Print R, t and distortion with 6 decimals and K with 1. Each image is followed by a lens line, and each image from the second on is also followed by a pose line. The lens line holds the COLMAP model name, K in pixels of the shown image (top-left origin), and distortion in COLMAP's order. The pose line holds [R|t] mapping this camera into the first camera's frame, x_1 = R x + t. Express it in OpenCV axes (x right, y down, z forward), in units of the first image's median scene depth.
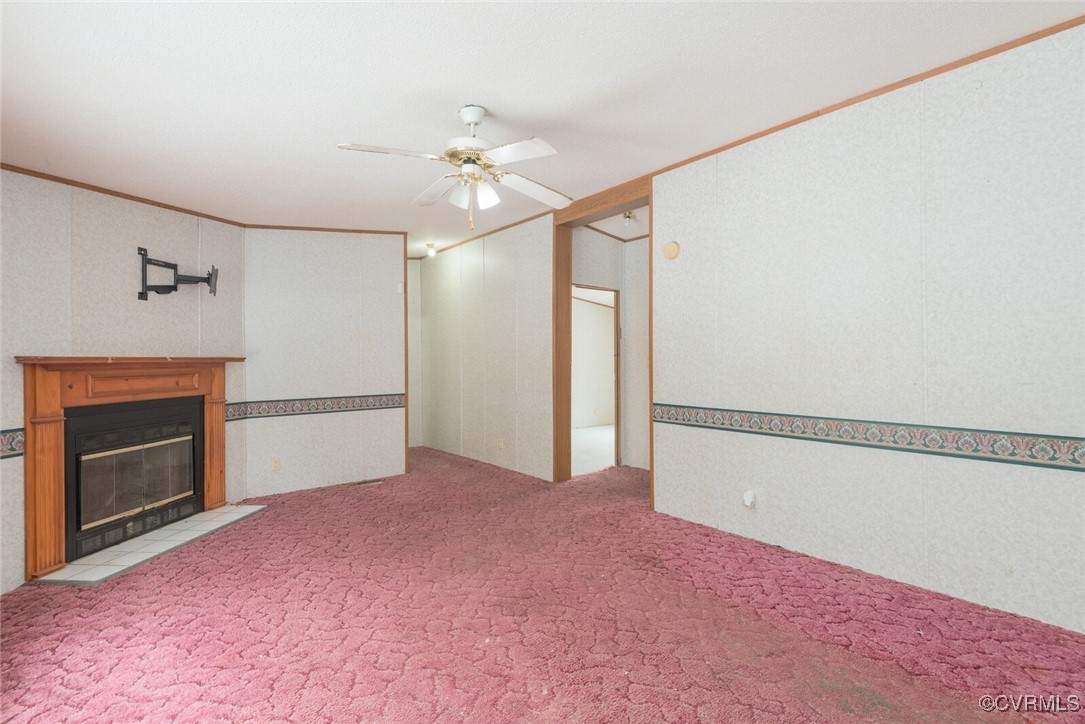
lens RADIAL K [[502.3, 0, 542.5], [0, 502.3, 362.0], [0, 0, 1]] dist [0.046848, -0.033000]
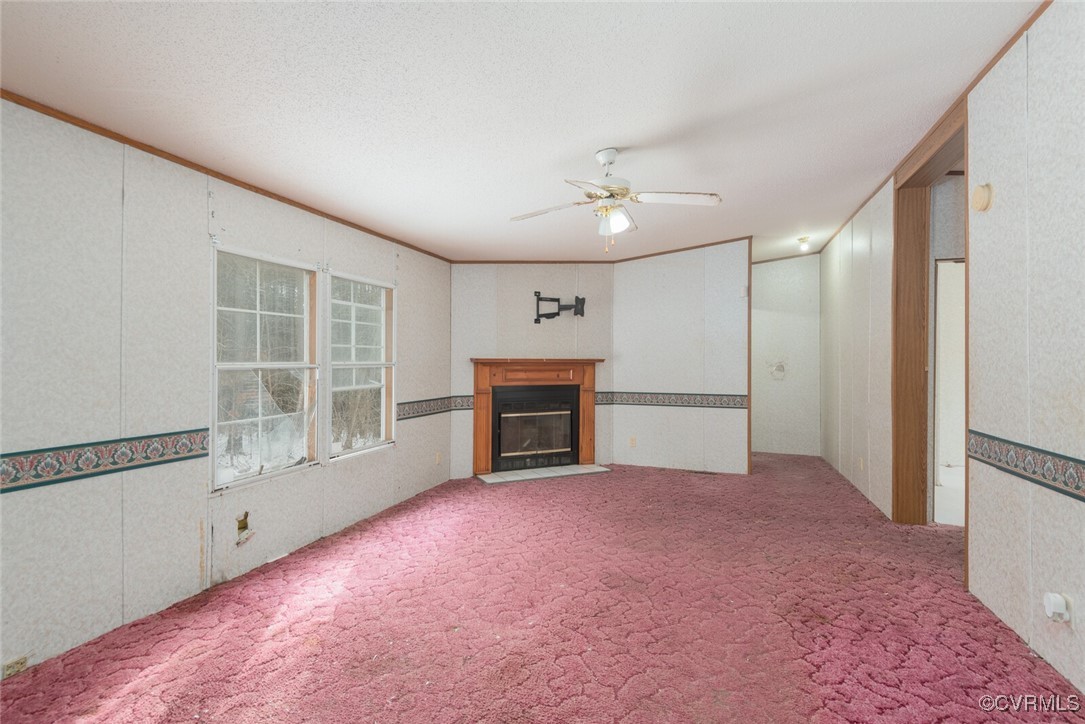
lens RADIAL K [[495.5, 0, 542.8], [0, 495.5, 359.4], [0, 0, 1]] dist [0.028455, -0.017410]
pose [[0.521412, 0.003968, -0.853296, 0.545421], [-0.011065, 0.999937, -0.002111, -0.004184], [0.853233, 0.010543, 0.521423, 0.186100]]
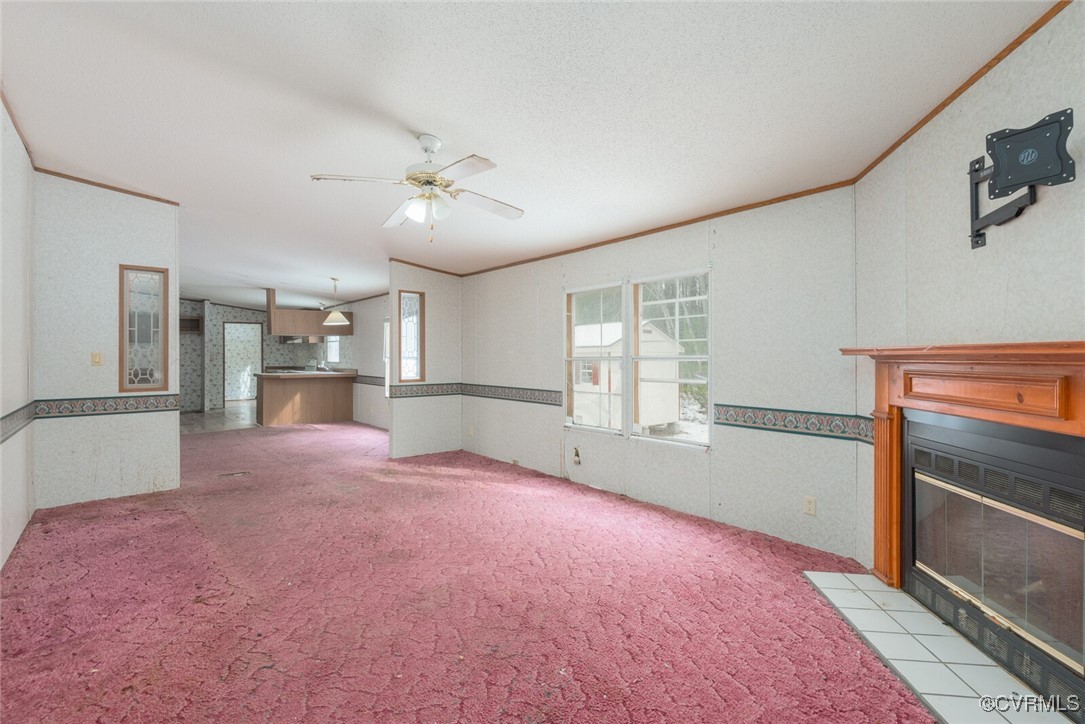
lens RADIAL K [[495.5, 0, 542.8], [0, 495.5, 359.4], [0, 0, 1]] dist [0.028455, -0.017410]
pose [[-0.999900, 0.005175, -0.013191, -0.264595], [0.005020, 0.999918, 0.011756, -0.002944], [0.013251, 0.011689, -0.999844, 1.496434]]
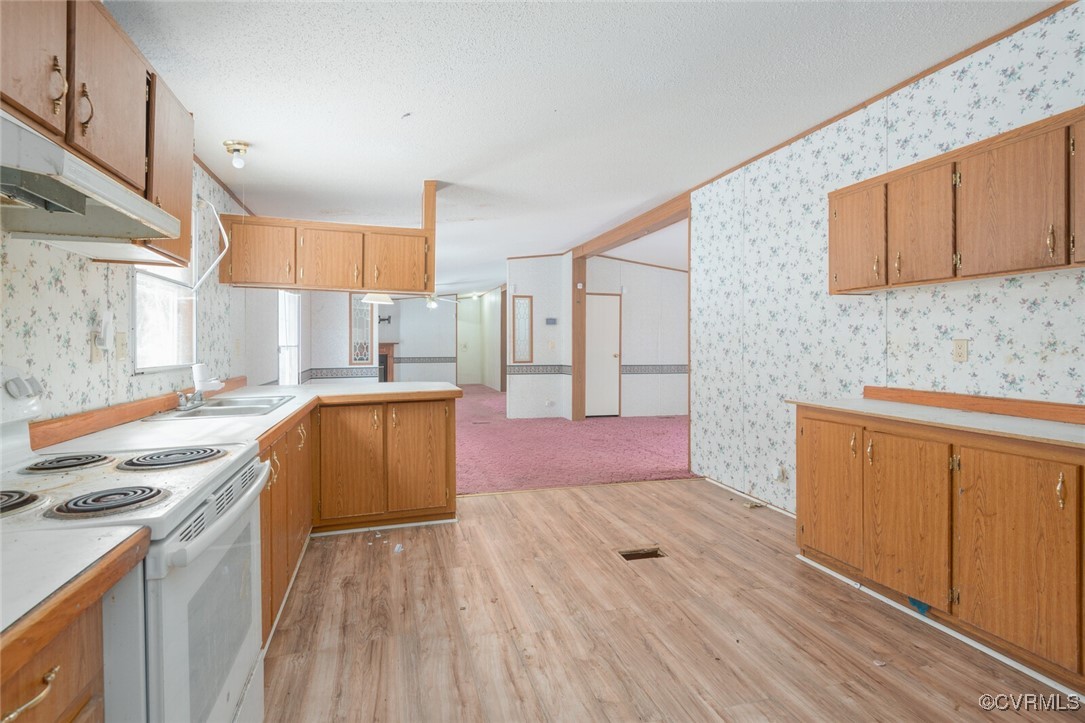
lens RADIAL K [[498.9, 0, 542.3], [0, 498.9, 349.7], [0, 0, 1]] dist [0.013555, -0.000249]
pose [[0.928125, 0.010888, -0.372109, 1.598127], [-0.009007, 0.999936, 0.006793, 0.005669], [0.372159, -0.002953, 0.928164, -1.767070]]
